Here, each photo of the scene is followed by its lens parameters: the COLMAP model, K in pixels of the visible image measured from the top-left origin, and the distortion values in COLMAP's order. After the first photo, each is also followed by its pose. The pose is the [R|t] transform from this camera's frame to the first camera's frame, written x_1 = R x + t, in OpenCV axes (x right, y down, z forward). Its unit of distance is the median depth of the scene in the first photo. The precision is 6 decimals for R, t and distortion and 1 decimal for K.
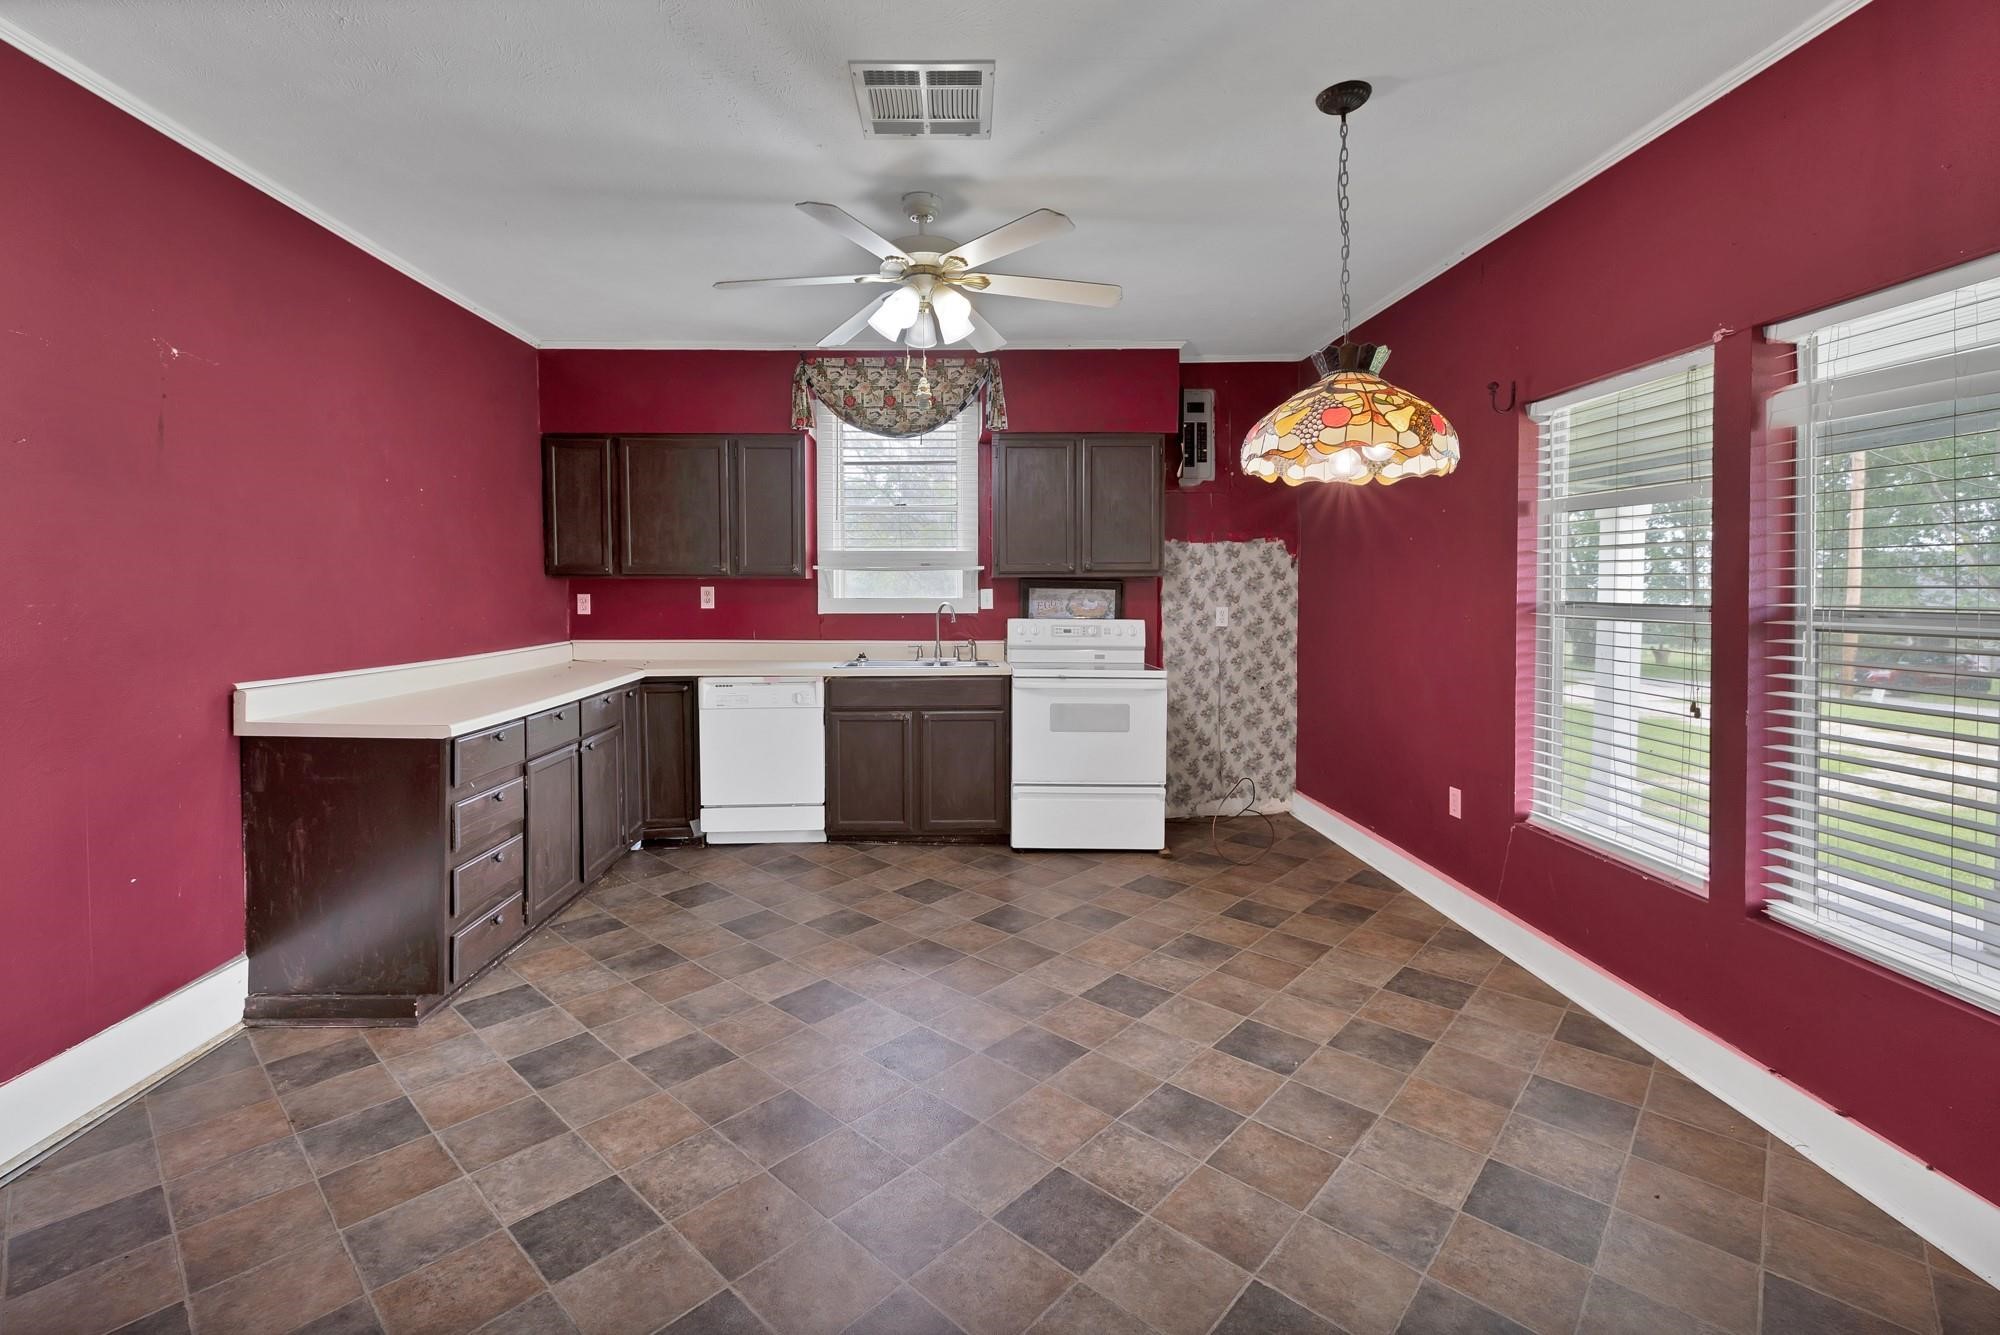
lens RADIAL K [[875.3, 0, 961.7], [0, 875.3, 615.0], [0, 0, 1]] dist [0.000378, 0.001098]
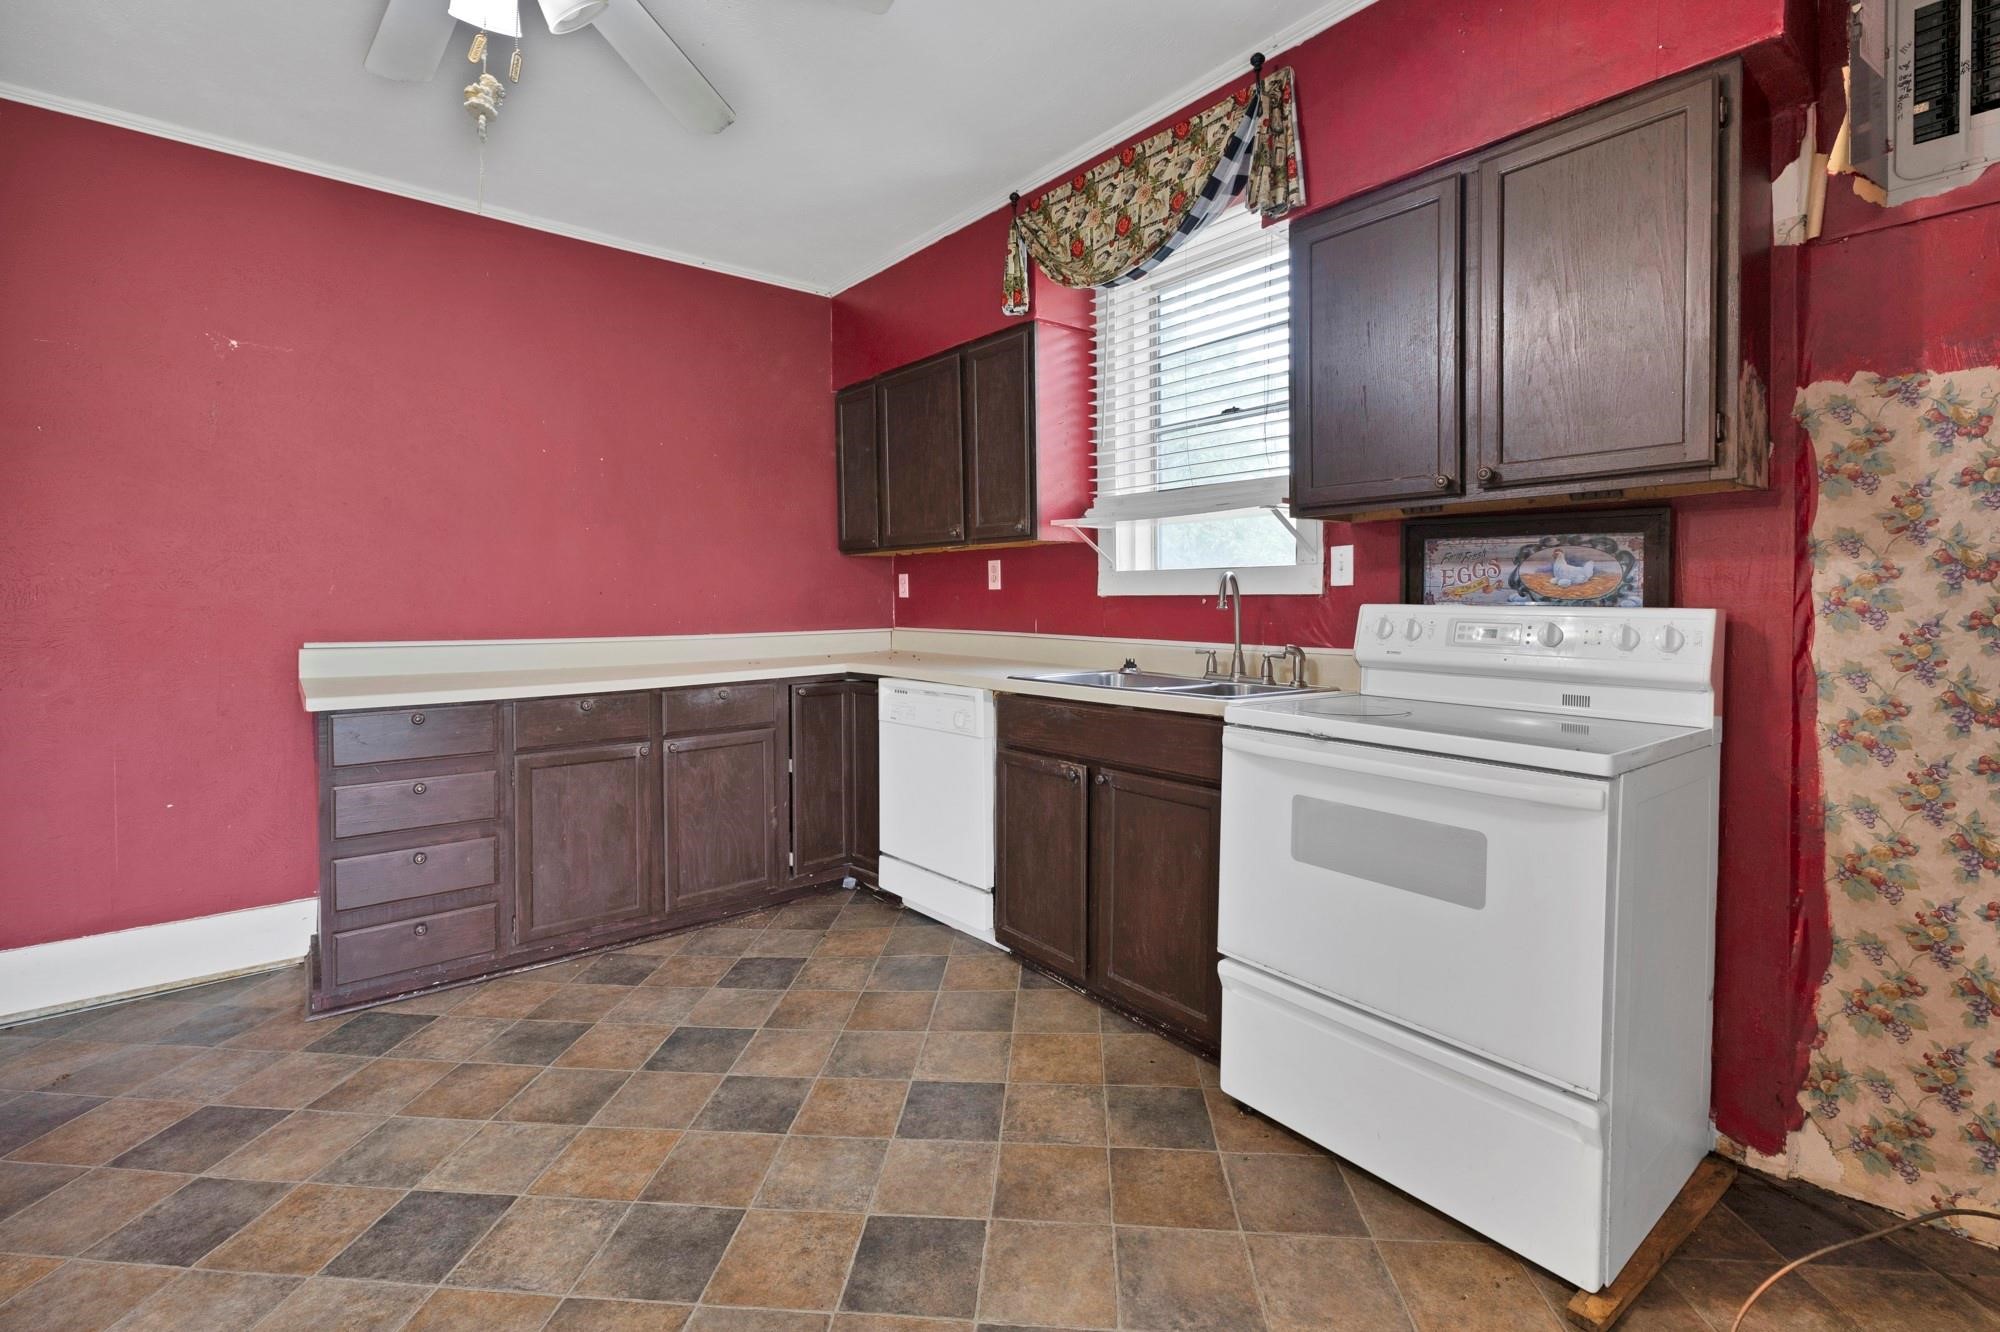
lens RADIAL K [[875.3, 0, 1042.8], [0, 875.3, 615.1], [0, 0, 1]] dist [0.000378, 0.001098]
pose [[0.624470, 0.012358, -0.780951, 0.325026], [-0.020517, 0.999789, -0.000585, 0.014210], [0.780779, 0.016388, 0.624592, 0.571877]]
